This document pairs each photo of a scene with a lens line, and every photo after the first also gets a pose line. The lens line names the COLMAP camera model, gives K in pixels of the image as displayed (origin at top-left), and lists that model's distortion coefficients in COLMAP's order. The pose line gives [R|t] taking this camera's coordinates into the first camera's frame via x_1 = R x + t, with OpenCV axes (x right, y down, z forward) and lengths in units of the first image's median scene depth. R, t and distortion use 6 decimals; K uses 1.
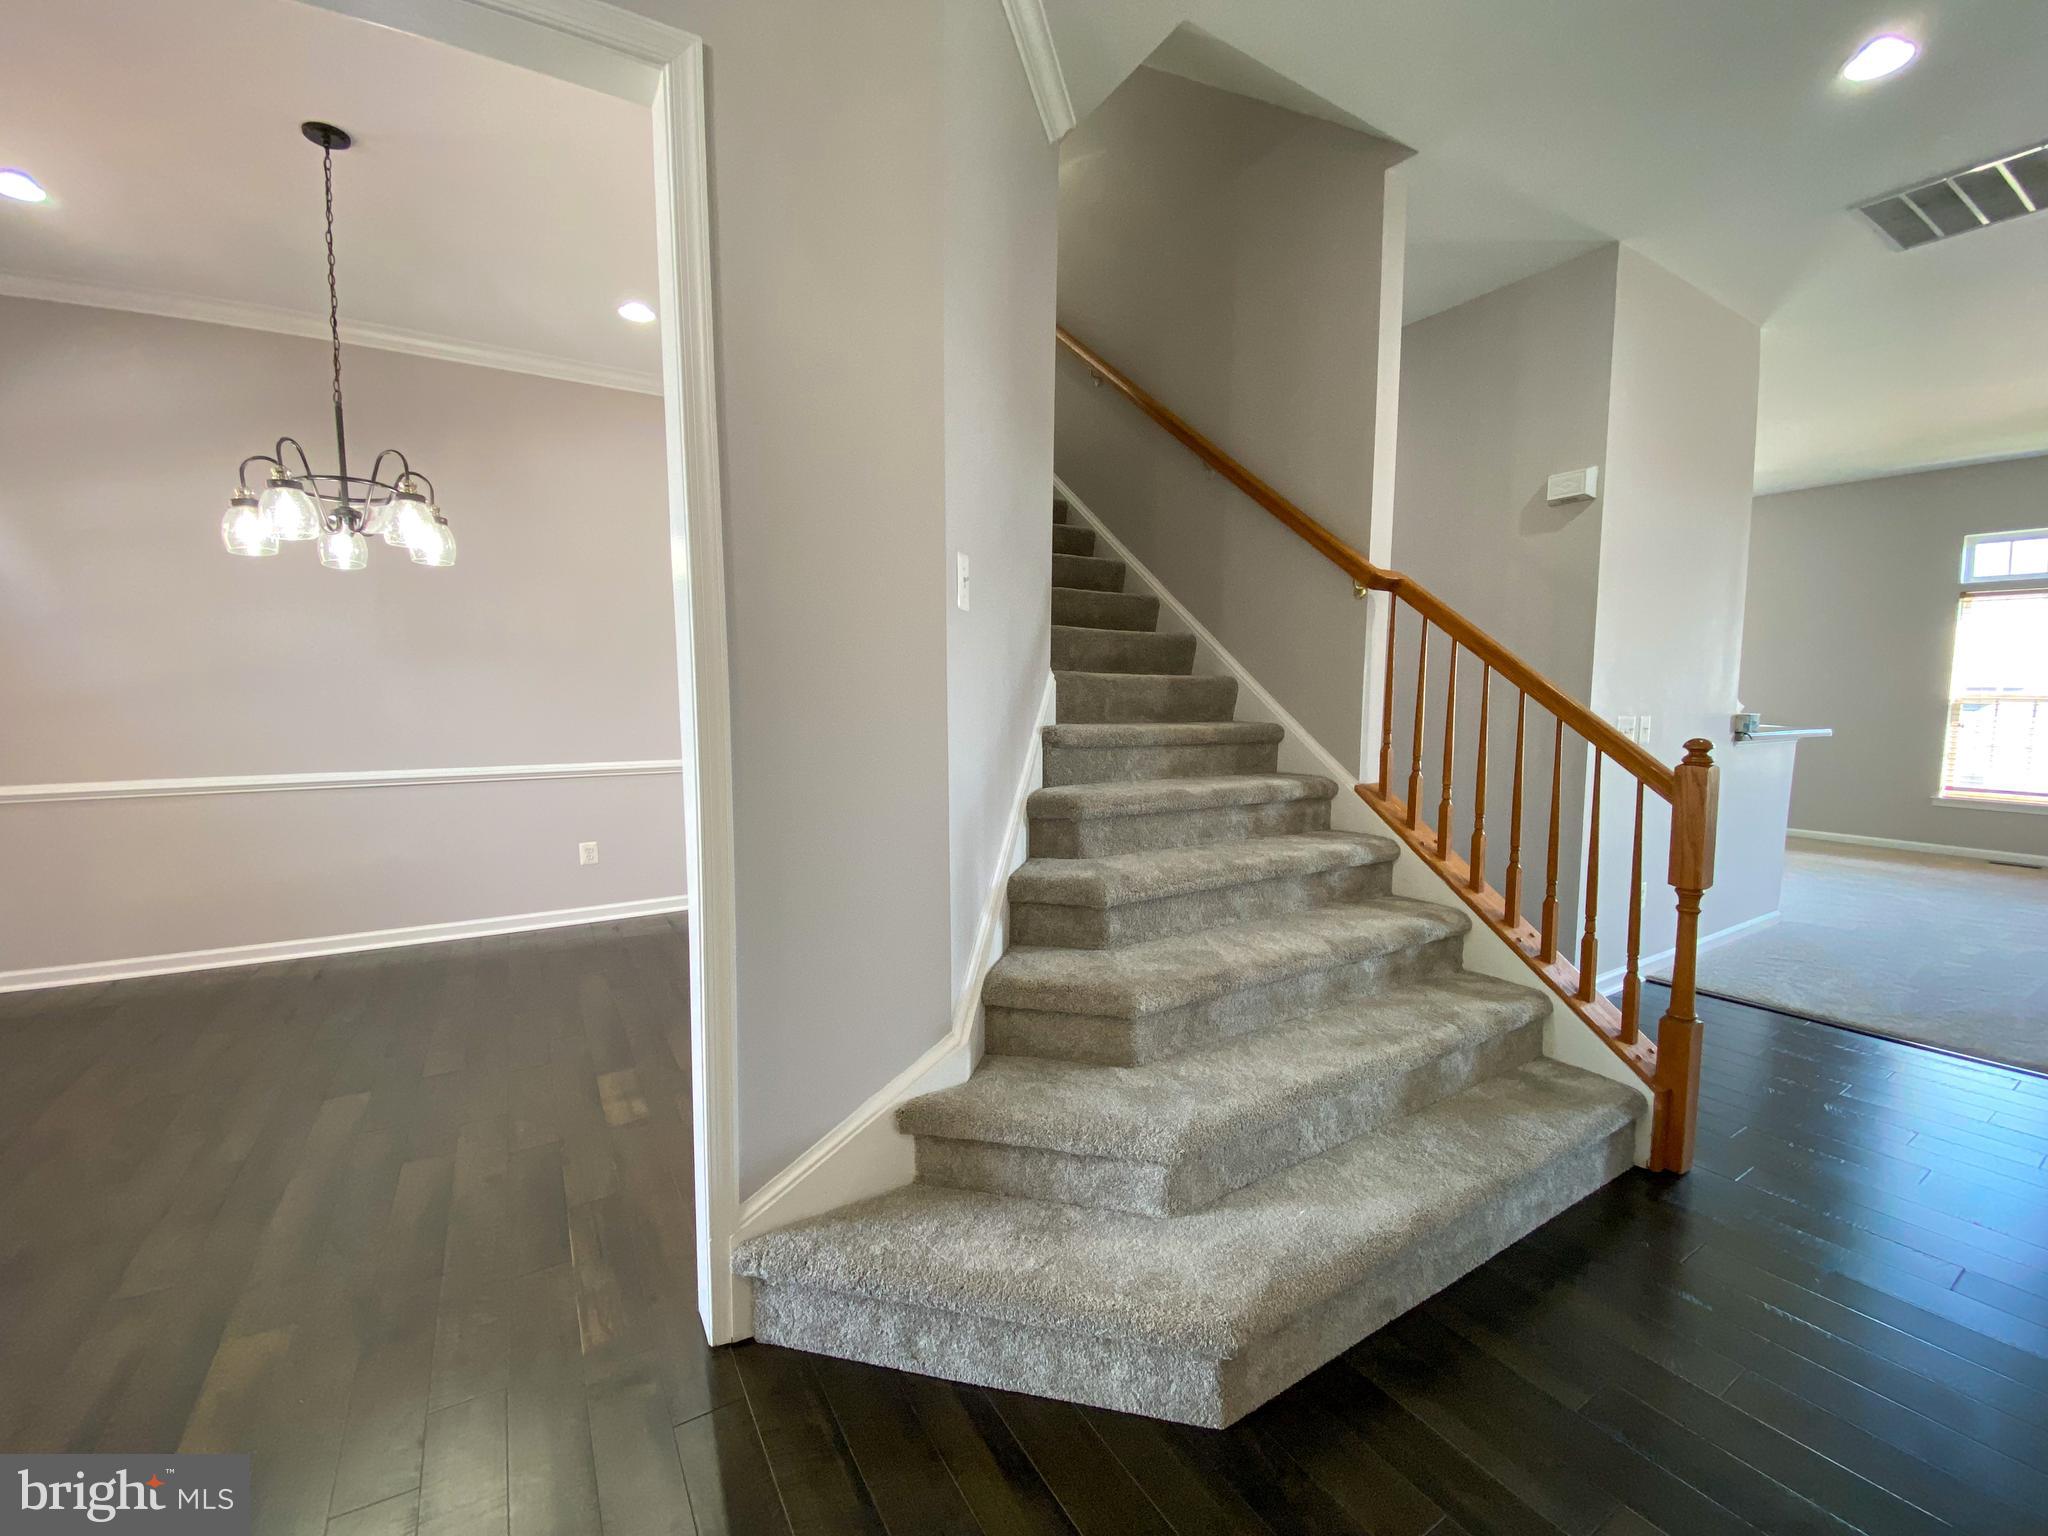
lens RADIAL K [[830.1, 0, 1023.6], [0, 830.1, 778.6], [0, 0, 1]] dist [0.016251, -0.019221]
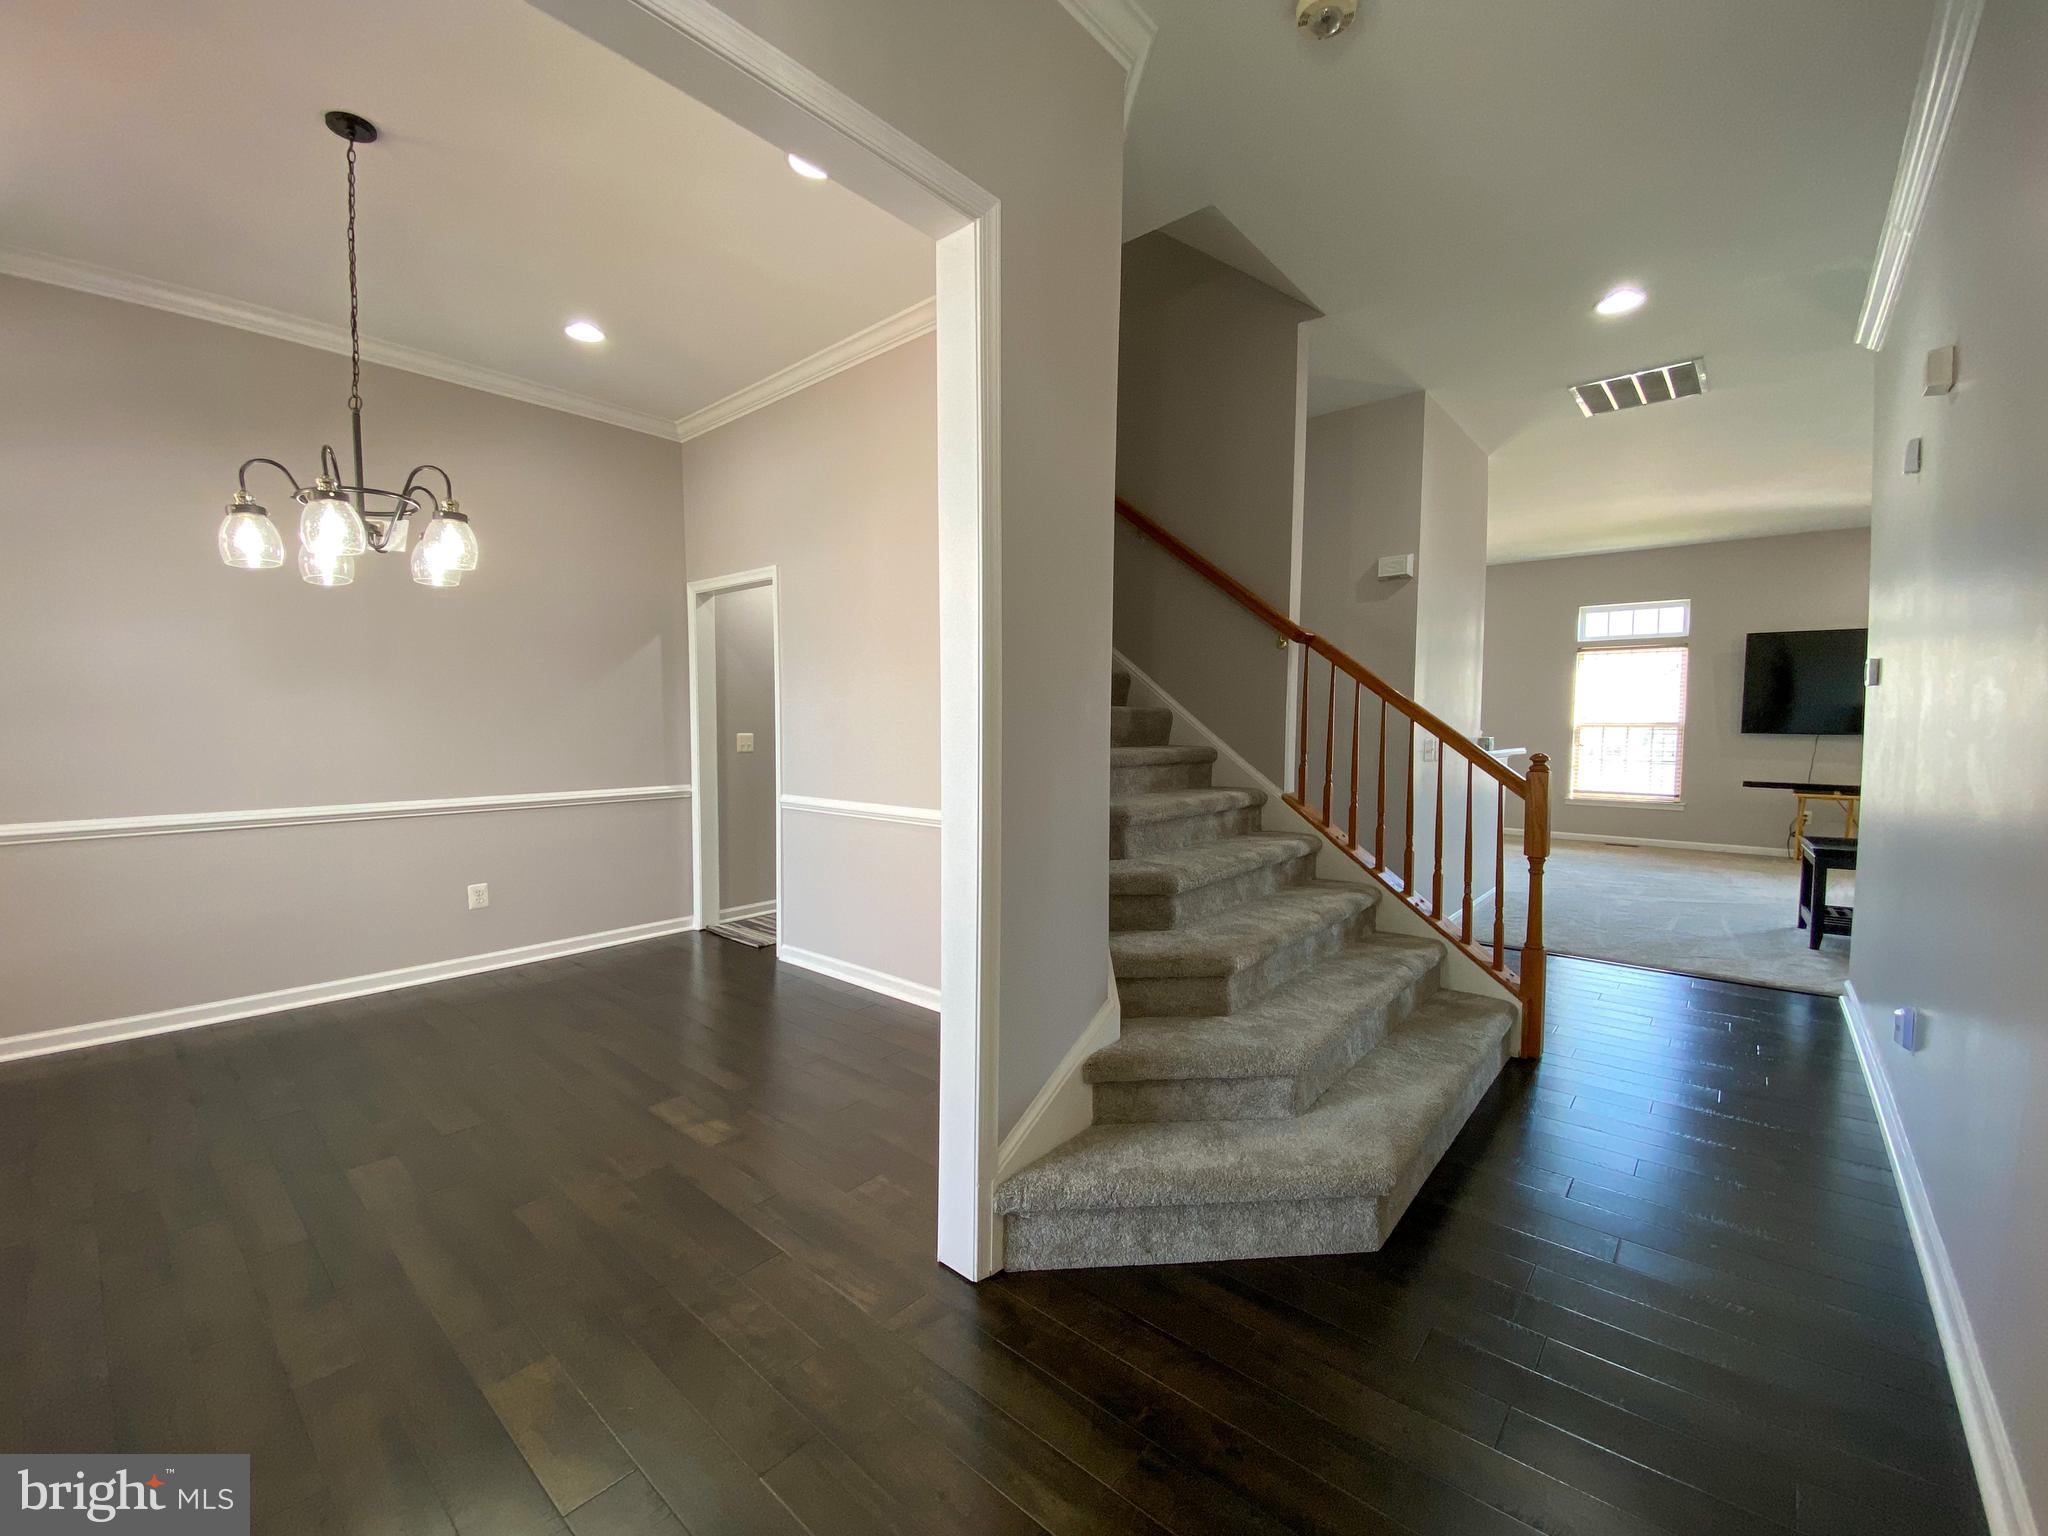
lens RADIAL K [[830.1, 0, 1023.6], [0, 830.1, 778.6], [0, 0, 1]] dist [0.016251, -0.019221]
pose [[0.952959, -0.019580, 0.302466, -0.437539], [0.029976, 0.999107, -0.029767, 0.011575], [-0.301613, 0.037434, 0.952695, -0.104315]]
